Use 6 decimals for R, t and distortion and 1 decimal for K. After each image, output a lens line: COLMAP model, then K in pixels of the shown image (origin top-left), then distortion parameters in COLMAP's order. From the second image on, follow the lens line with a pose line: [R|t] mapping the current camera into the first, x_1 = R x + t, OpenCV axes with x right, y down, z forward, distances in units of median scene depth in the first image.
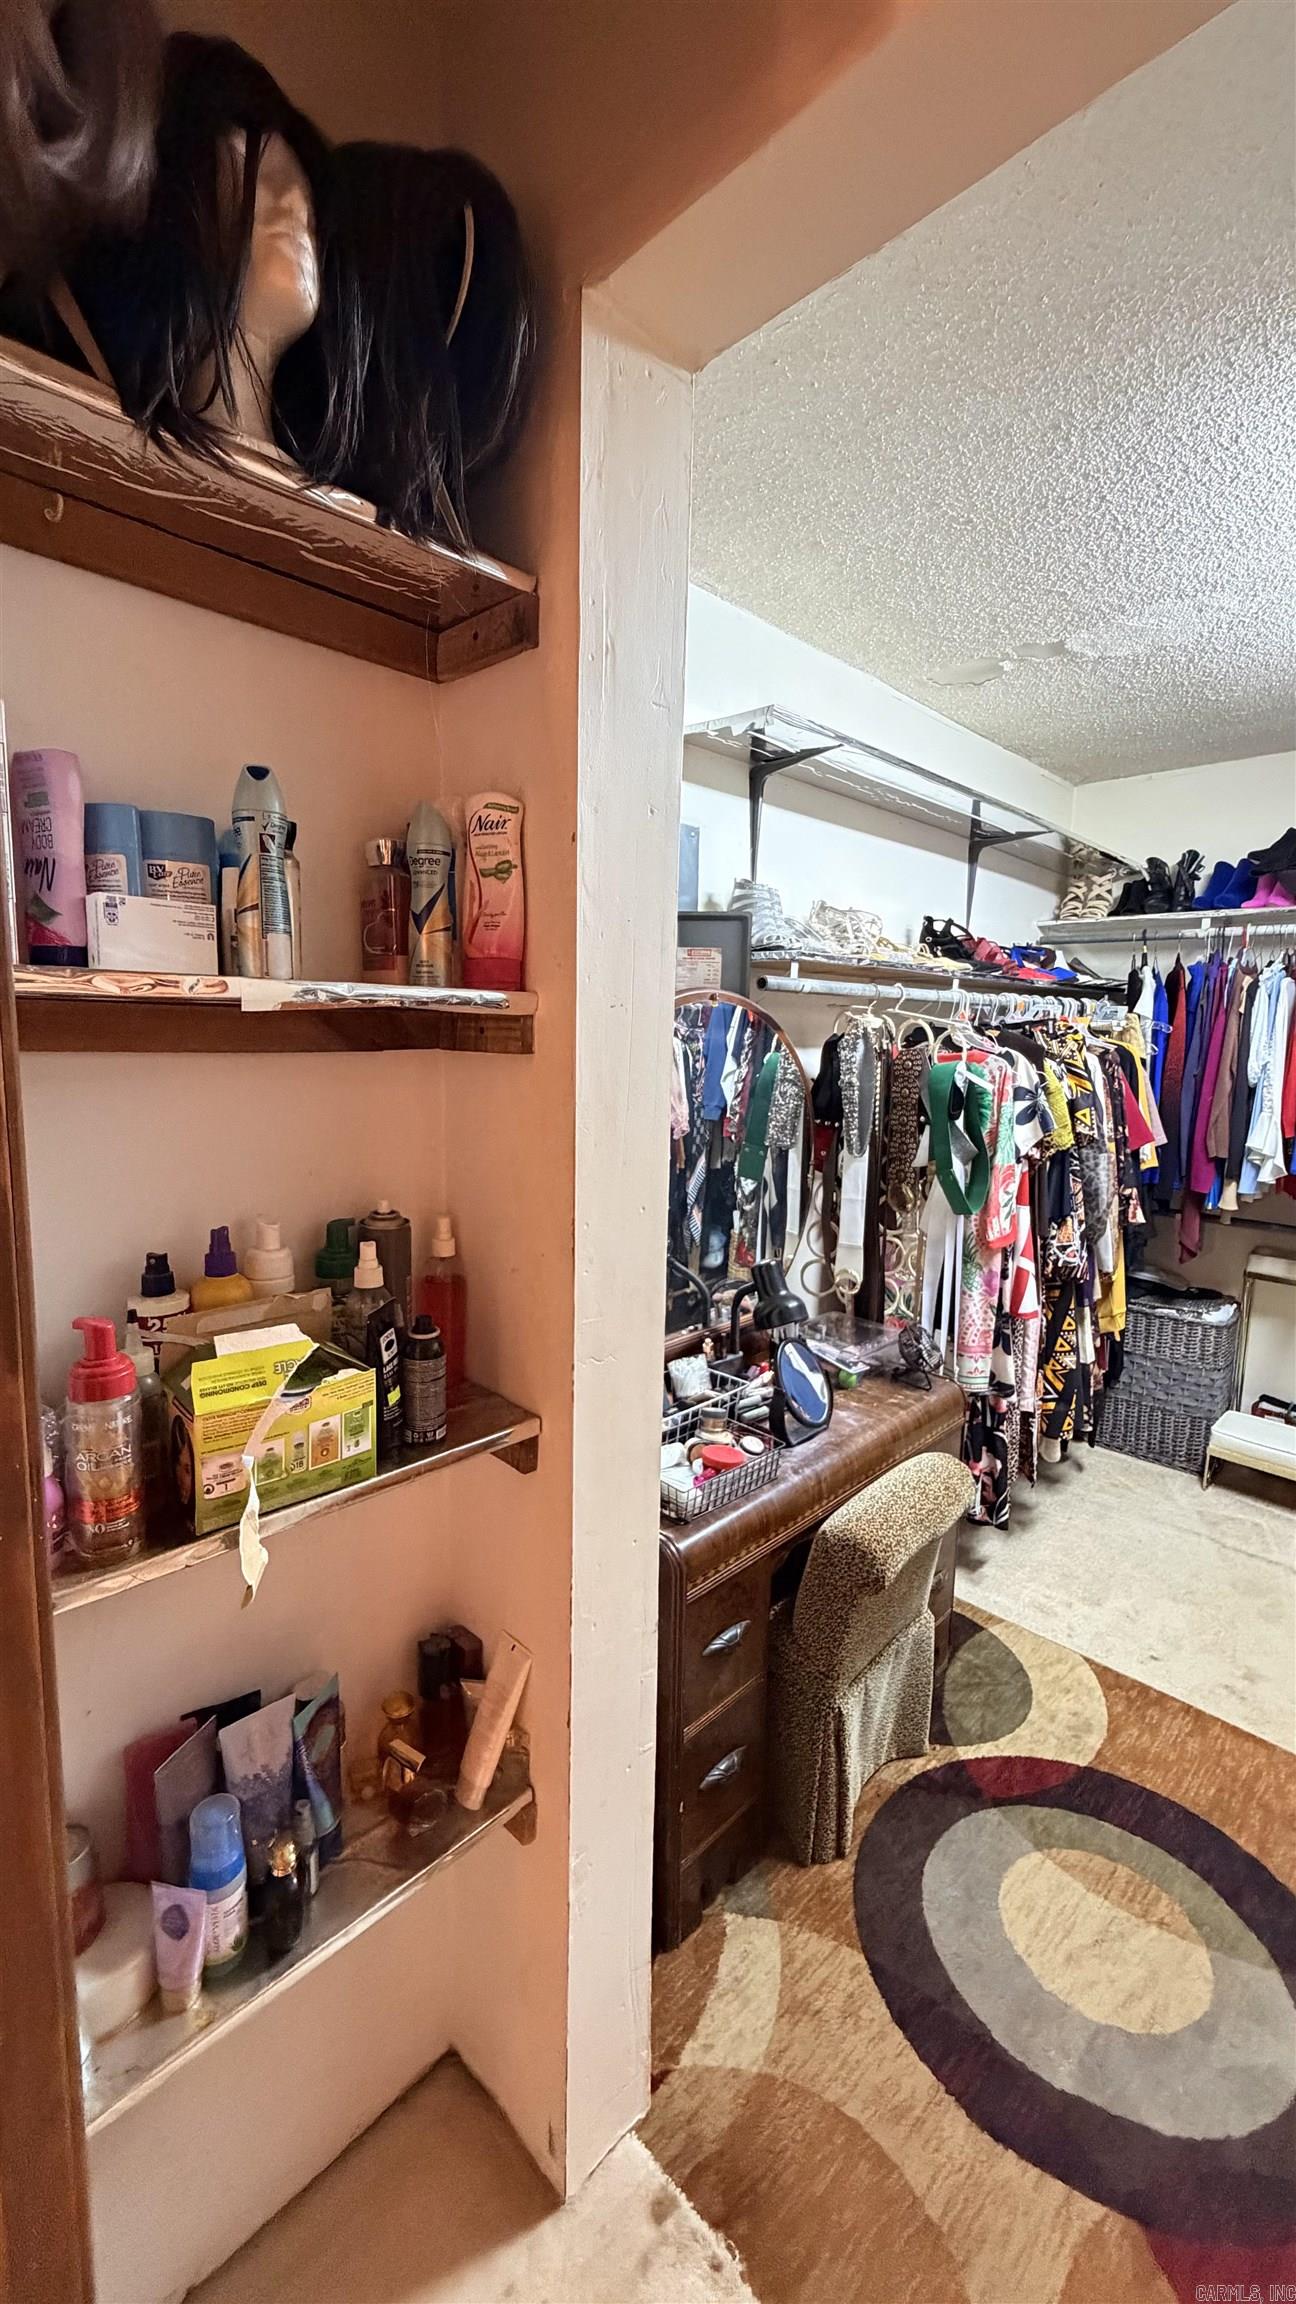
lens RADIAL K [[918.6, 0, 648.0], [0, 918.6, 1143.9], [0, 0, 1]] dist [0.000038, -0.000232]
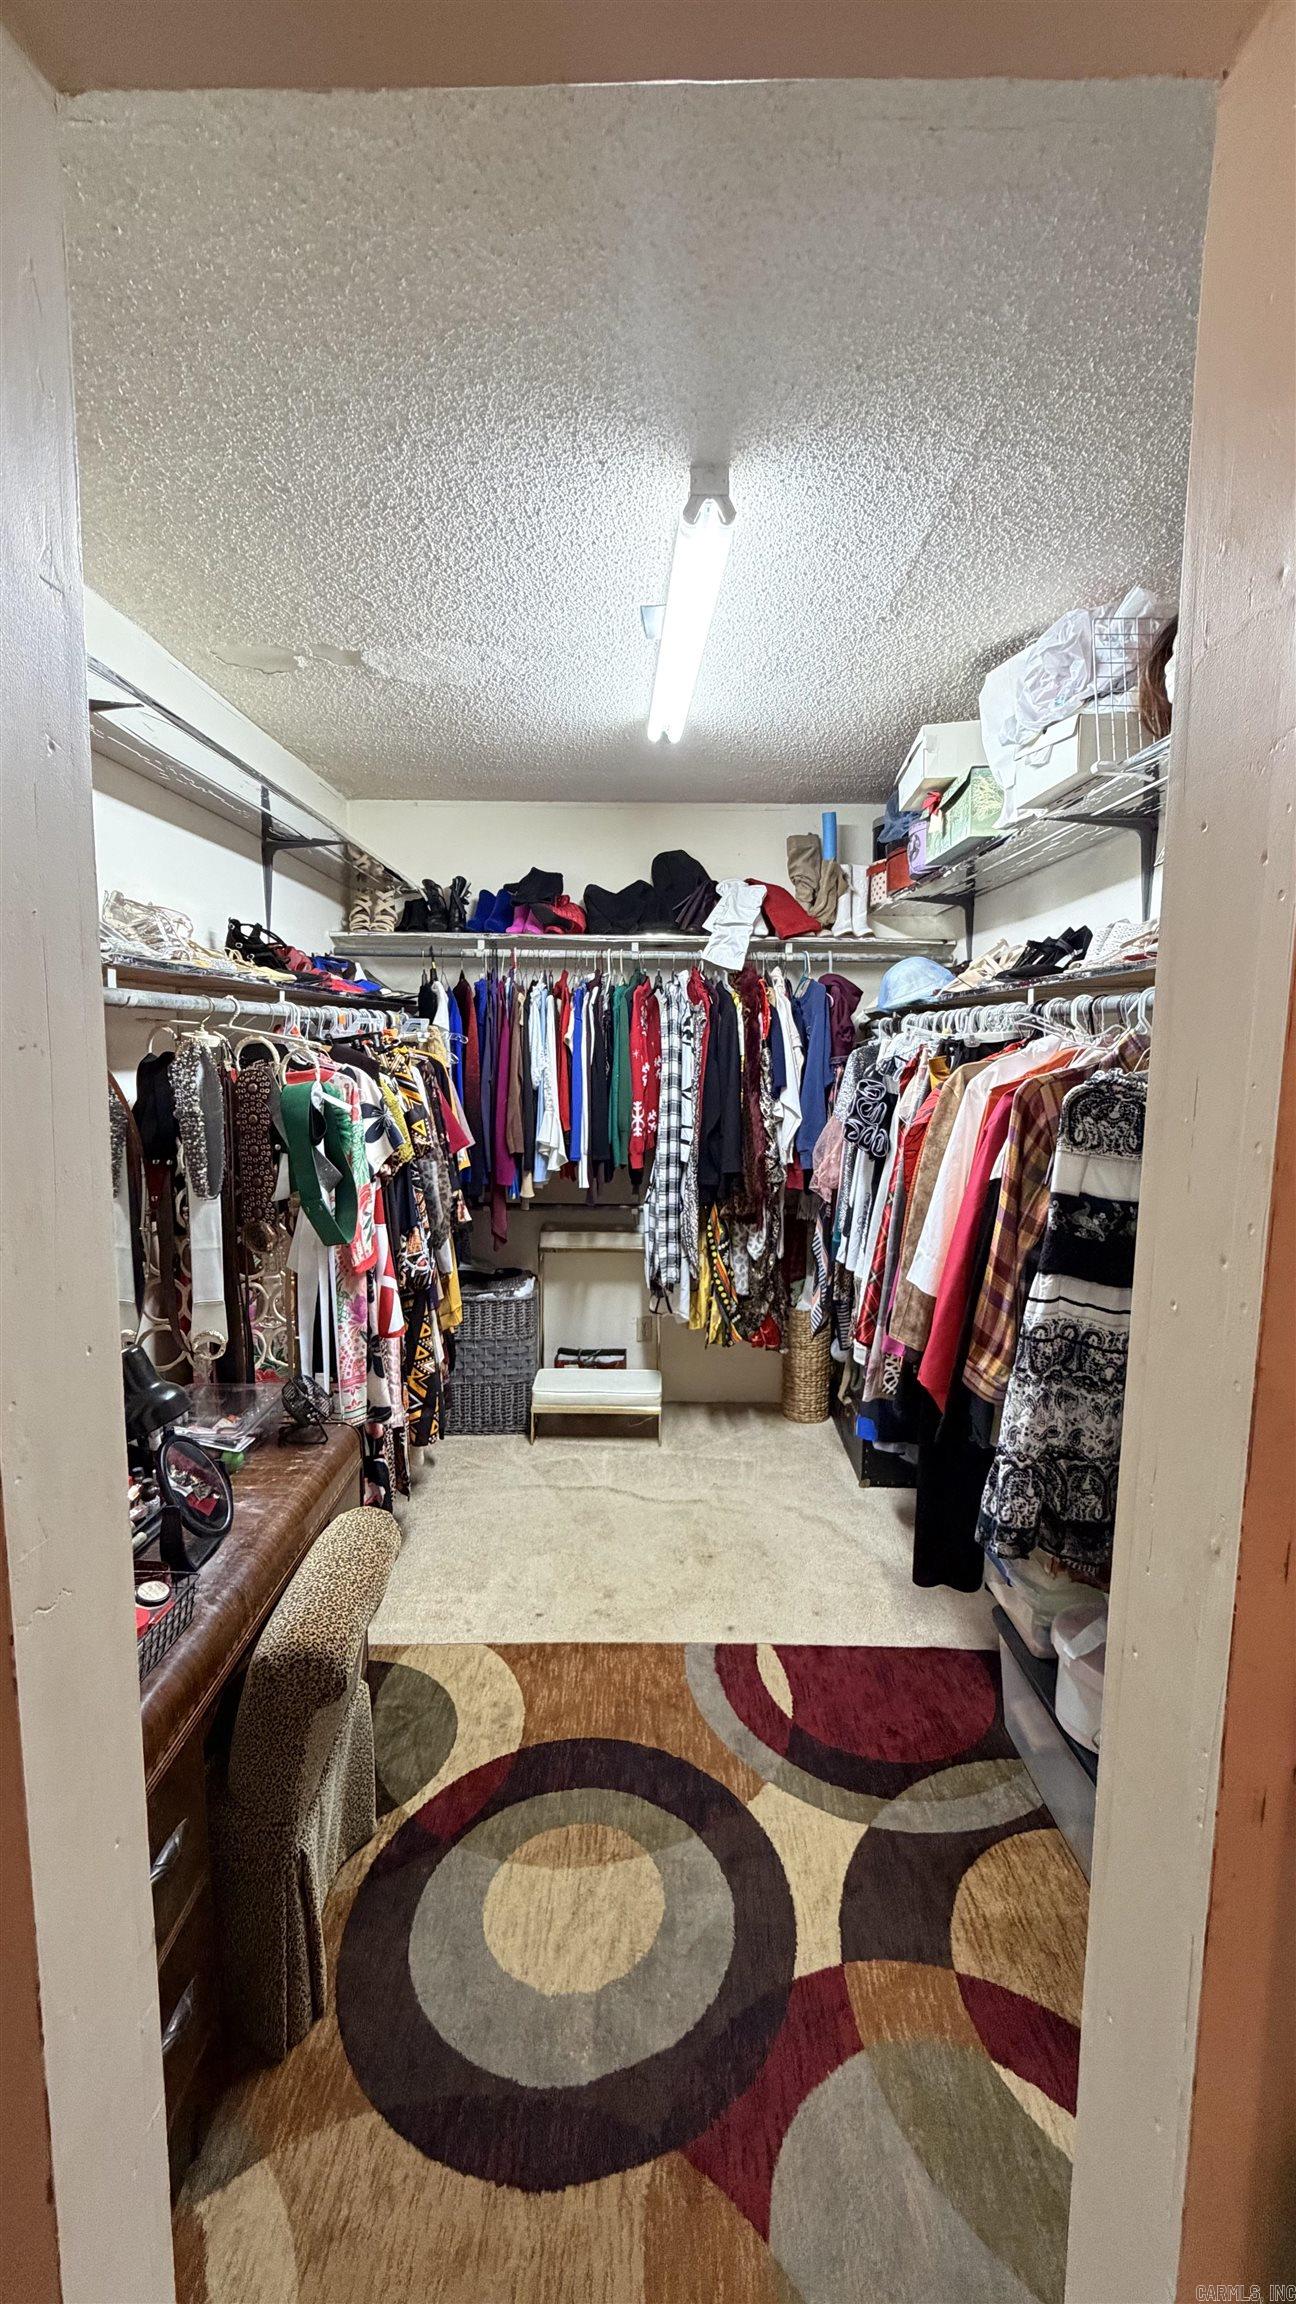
lens RADIAL K [[918.6, 0, 648.0], [0, 918.6, 1143.9], [0, 0, 1]] dist [0.000038, -0.000232]
pose [[0.707578, -0.093935, 0.700364, -0.065662], [0.097443, 0.994627, 0.034956, -0.023225], [-0.699885, 0.043512, 0.712929, 0.093339]]
